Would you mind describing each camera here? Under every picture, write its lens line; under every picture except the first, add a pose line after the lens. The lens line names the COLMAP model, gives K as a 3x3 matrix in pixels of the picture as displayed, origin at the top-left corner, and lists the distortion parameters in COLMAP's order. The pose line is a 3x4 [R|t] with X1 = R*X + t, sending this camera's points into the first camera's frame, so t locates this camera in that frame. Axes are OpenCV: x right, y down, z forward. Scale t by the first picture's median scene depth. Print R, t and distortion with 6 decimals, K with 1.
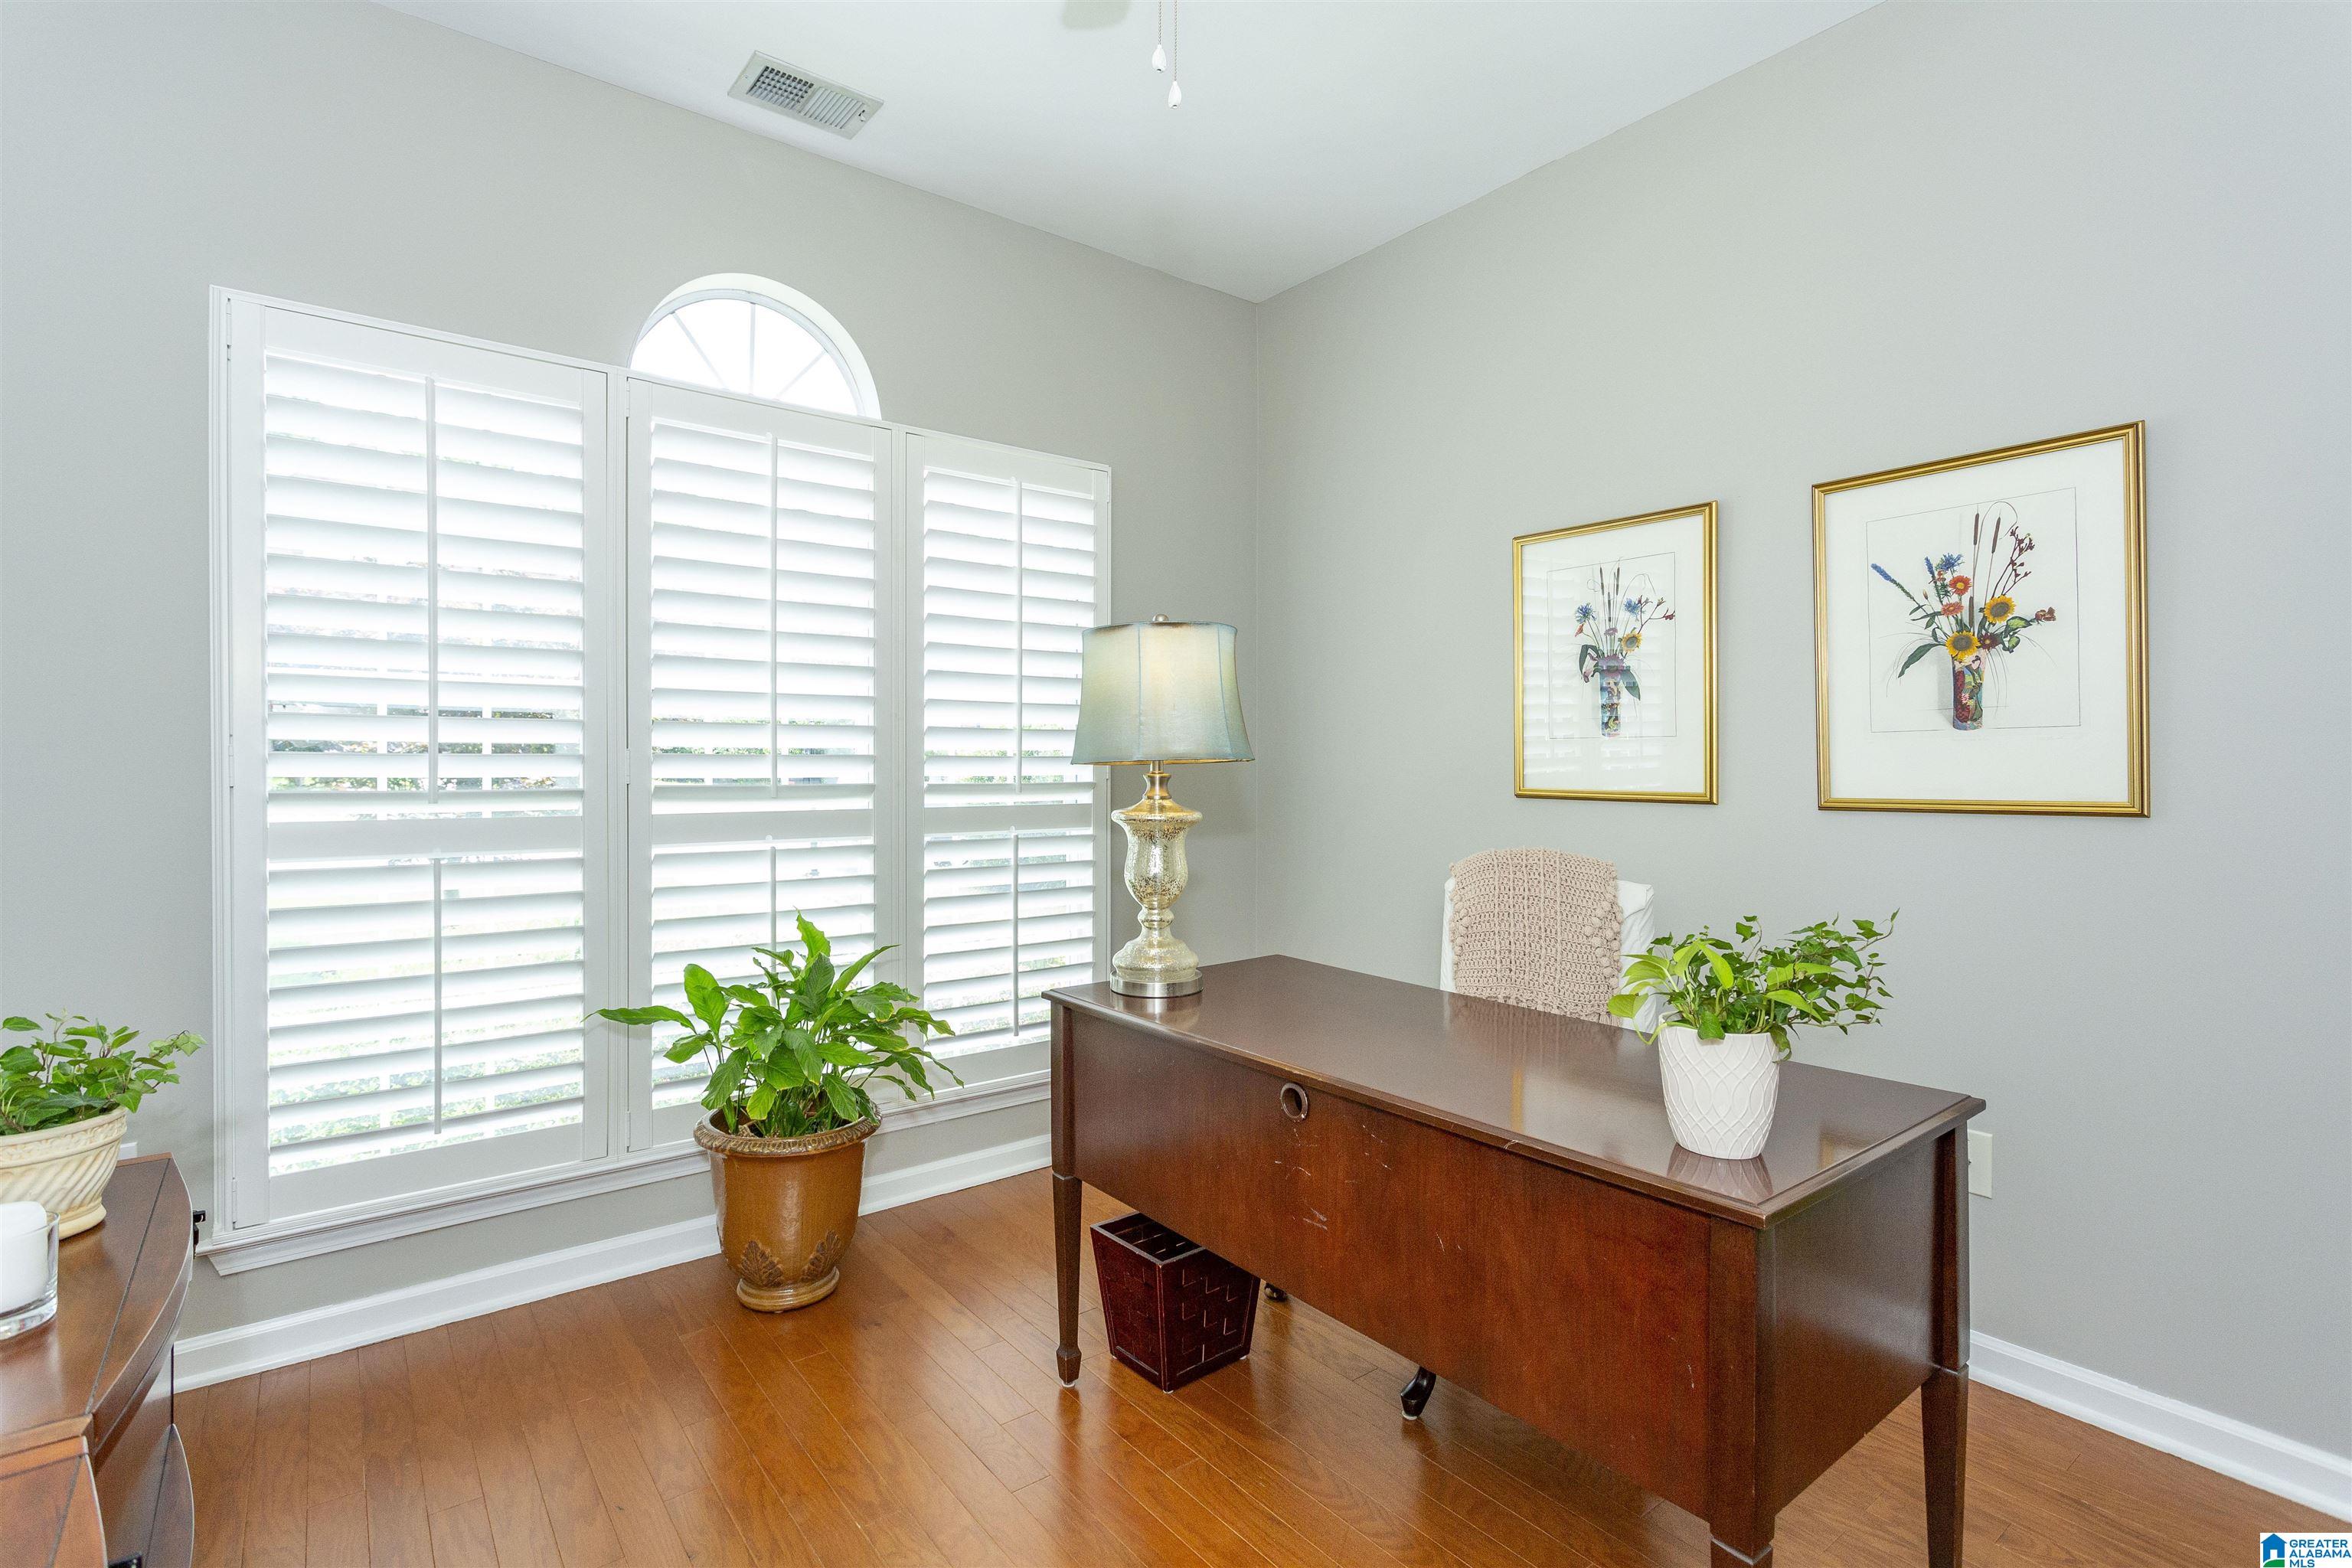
lens RADIAL K [[1121.1, 0, 1161.7], [0, 1121.1, 781.2], [0, 0, 1]] dist [0.010107, 0.000048]
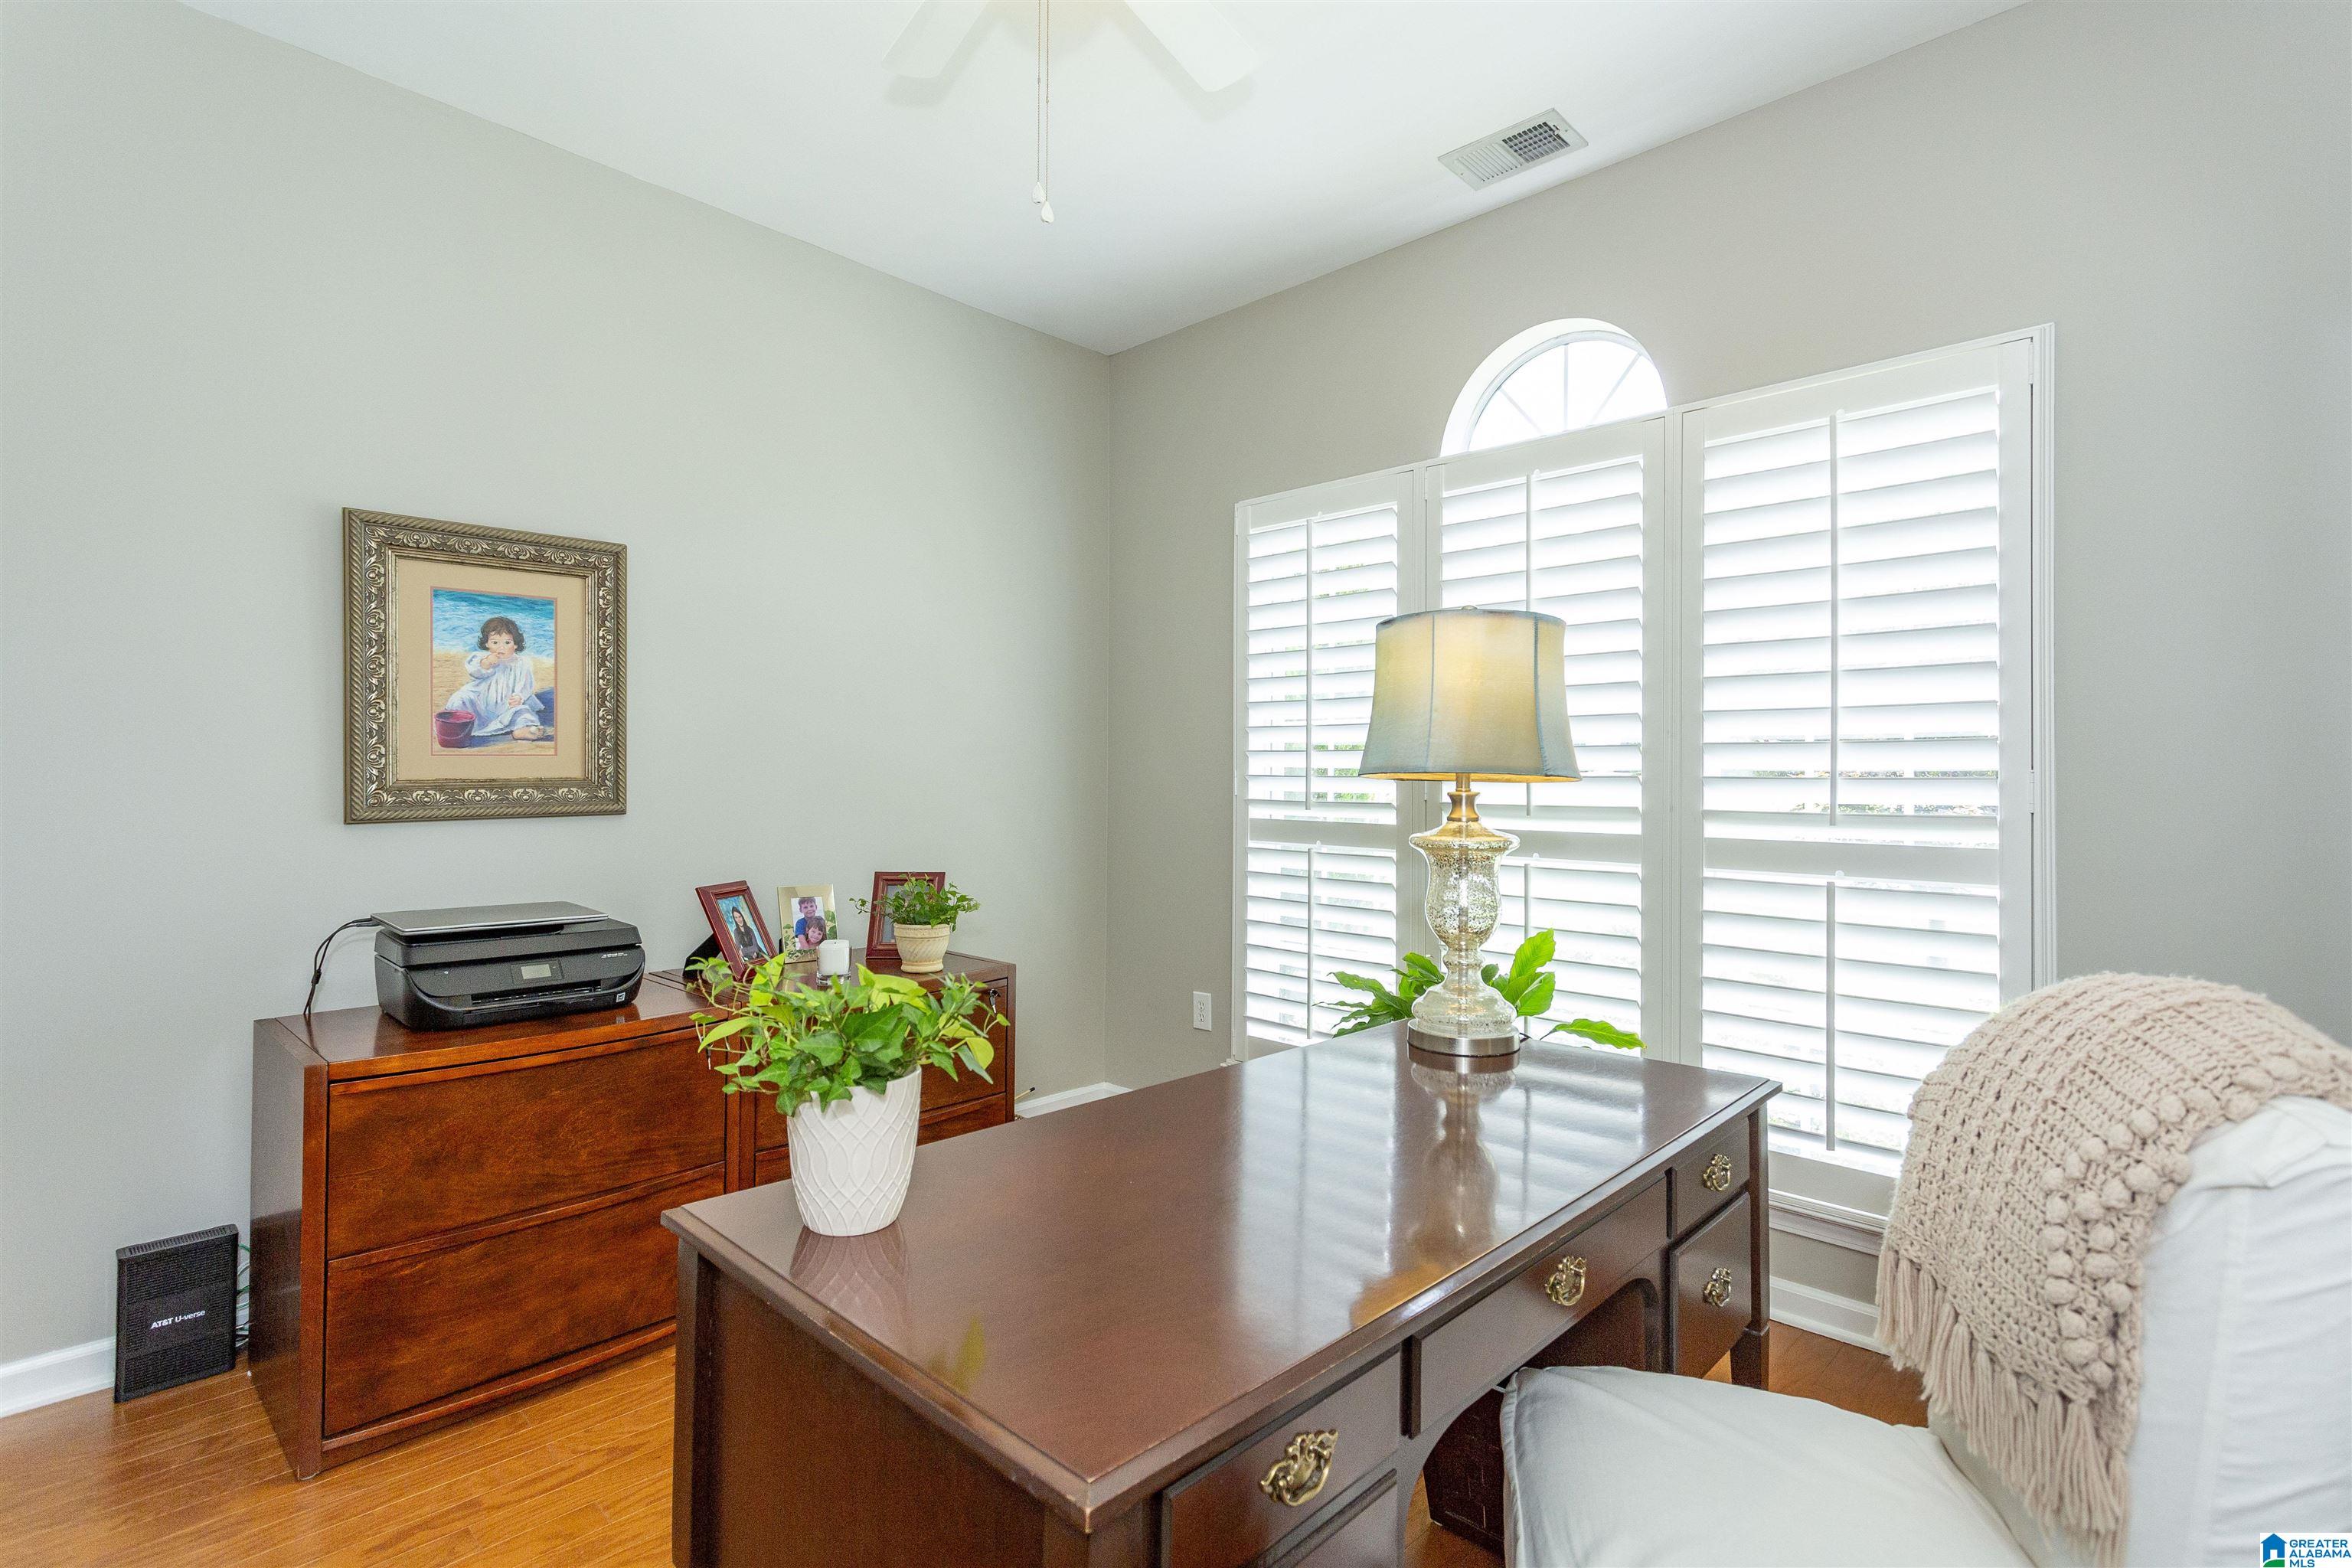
lens RADIAL K [[1121.1, 0, 1157.0], [0, 1121.1, 771.3], [0, 0, 1]] dist [0.010107, 0.000048]
pose [[0.142347, -0.009985, -0.989766, 0.819594], [-0.026078, 0.999564, -0.013834, -0.005383], [0.989473, 0.027781, 0.142025, 0.651703]]
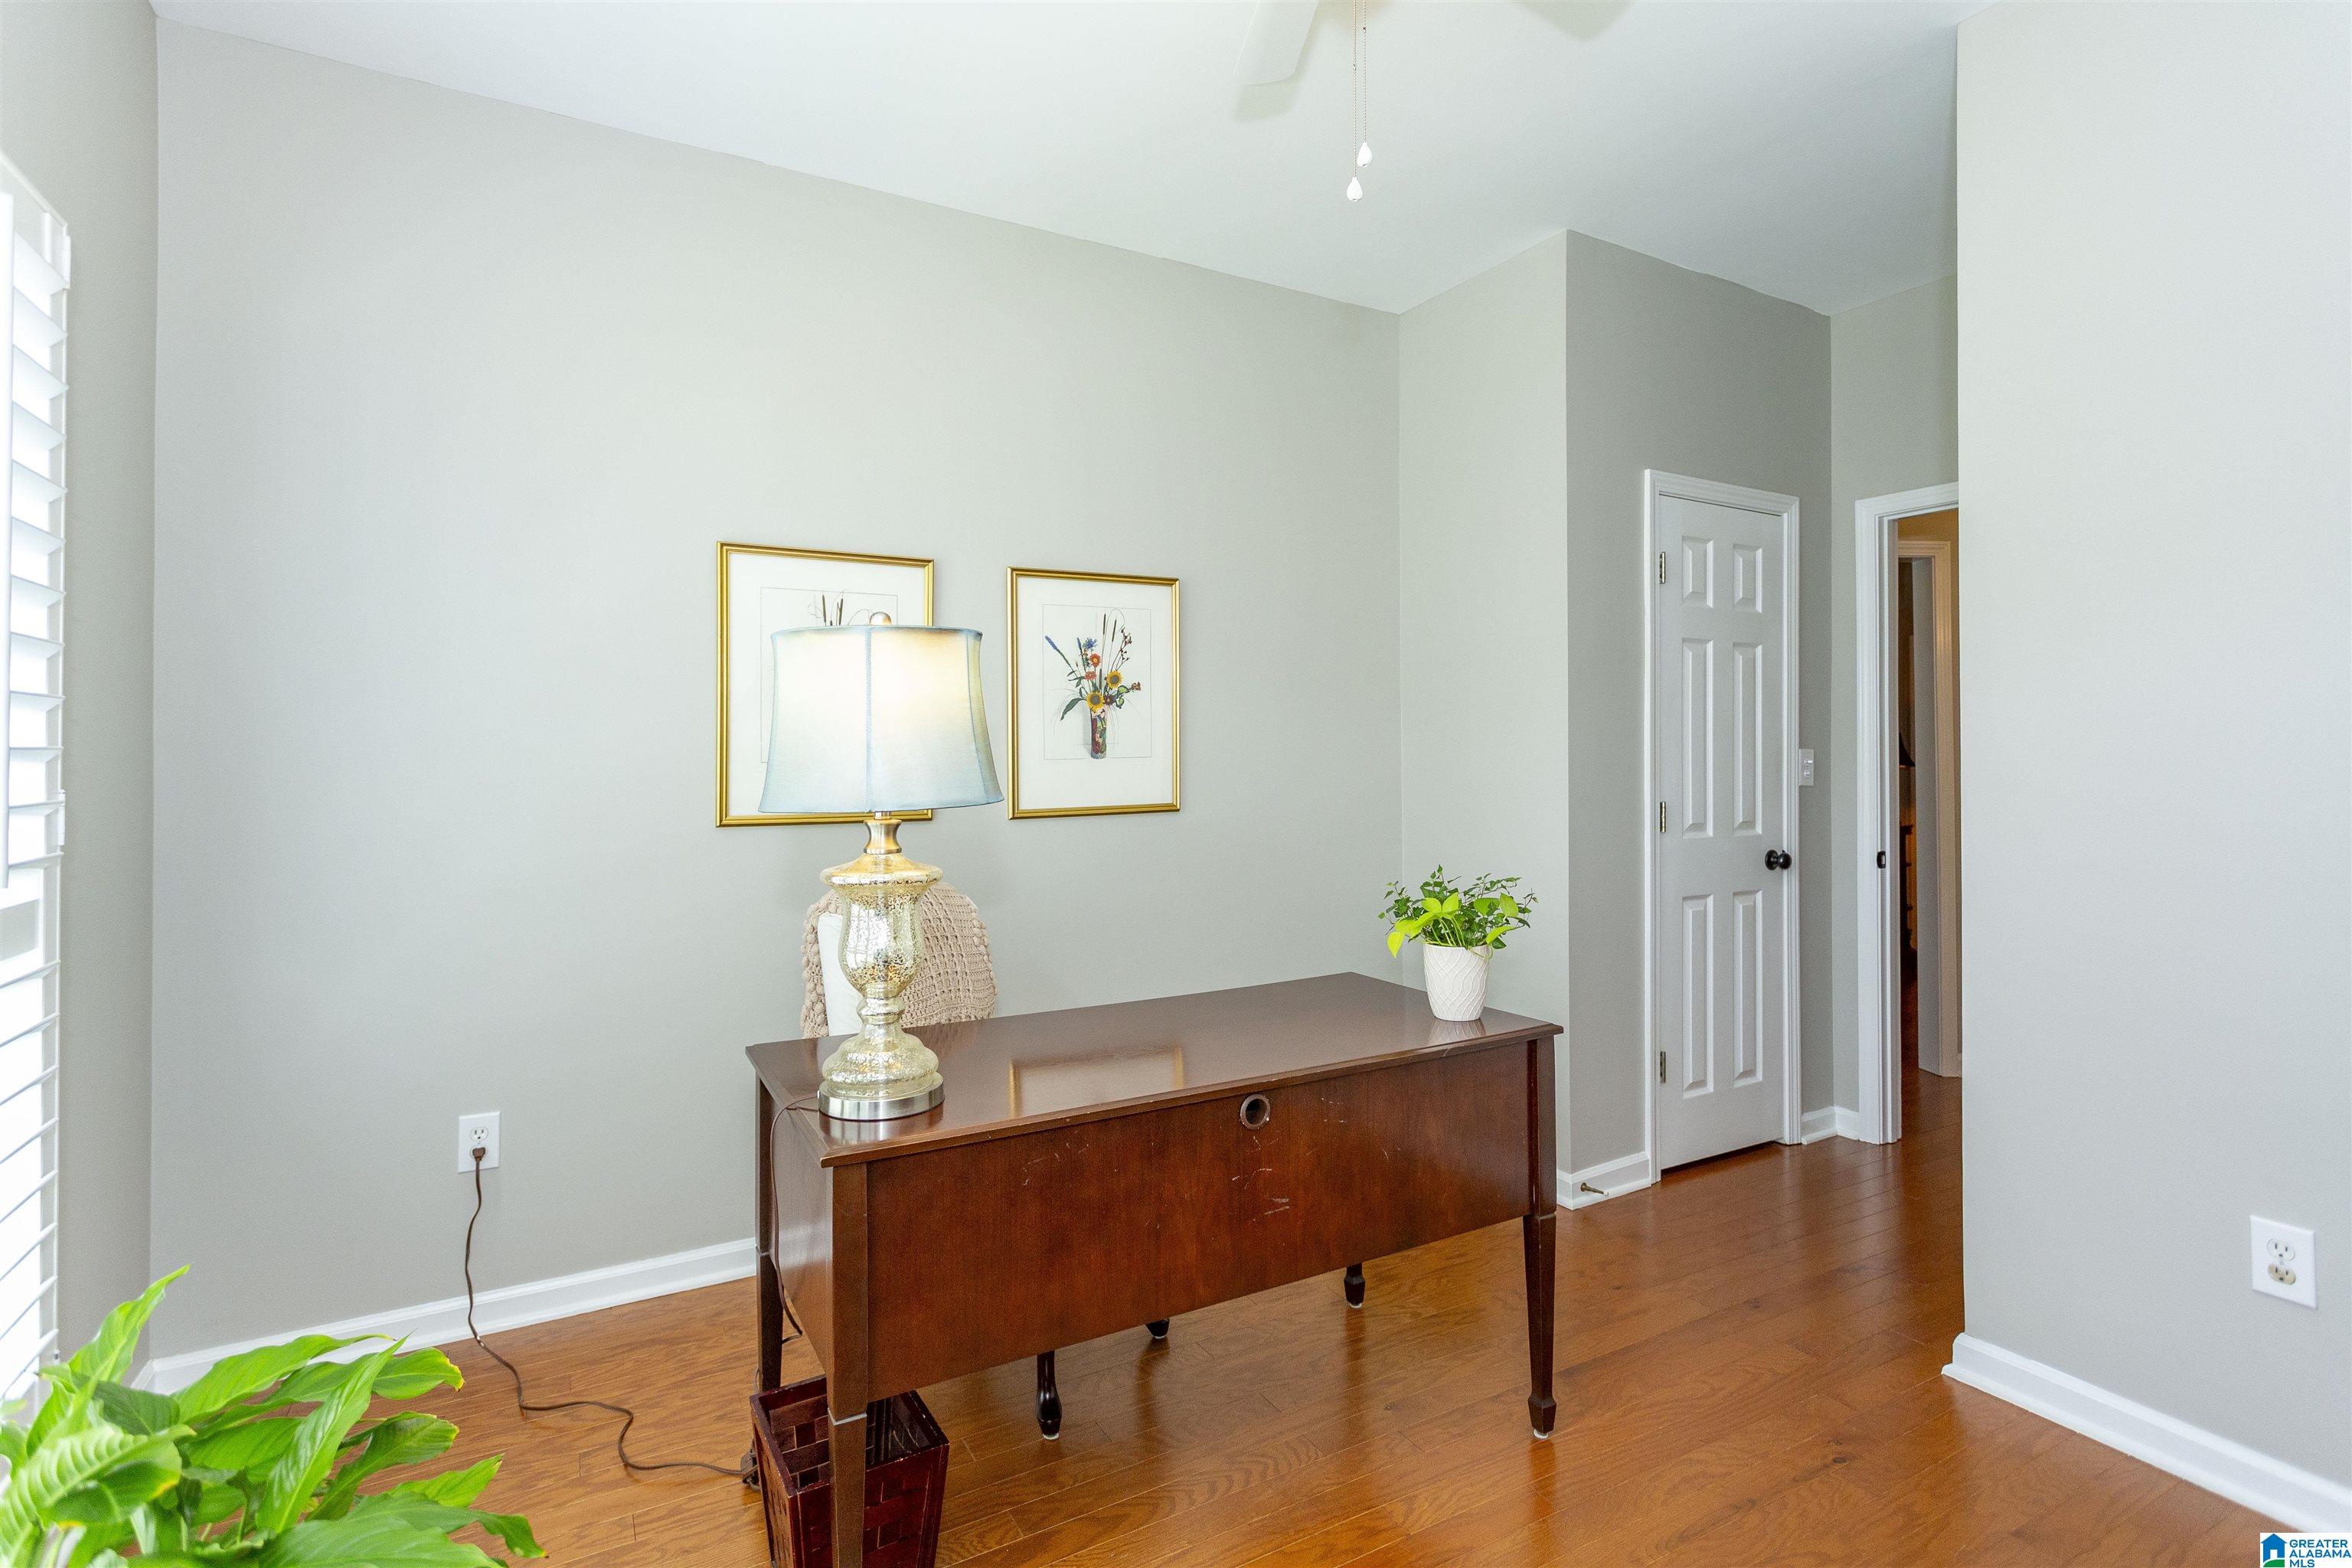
lens RADIAL K [[1121.1, 0, 1181.1], [0, 1121.1, 769.5], [0, 0, 1]] dist [0.010107, 0.000048]
pose [[0.126417, -0.014954, 0.991864, -0.728372], [0.028155, 0.999538, 0.011481, -0.044717], [-0.991578, 0.026475, 0.126780, 0.703226]]
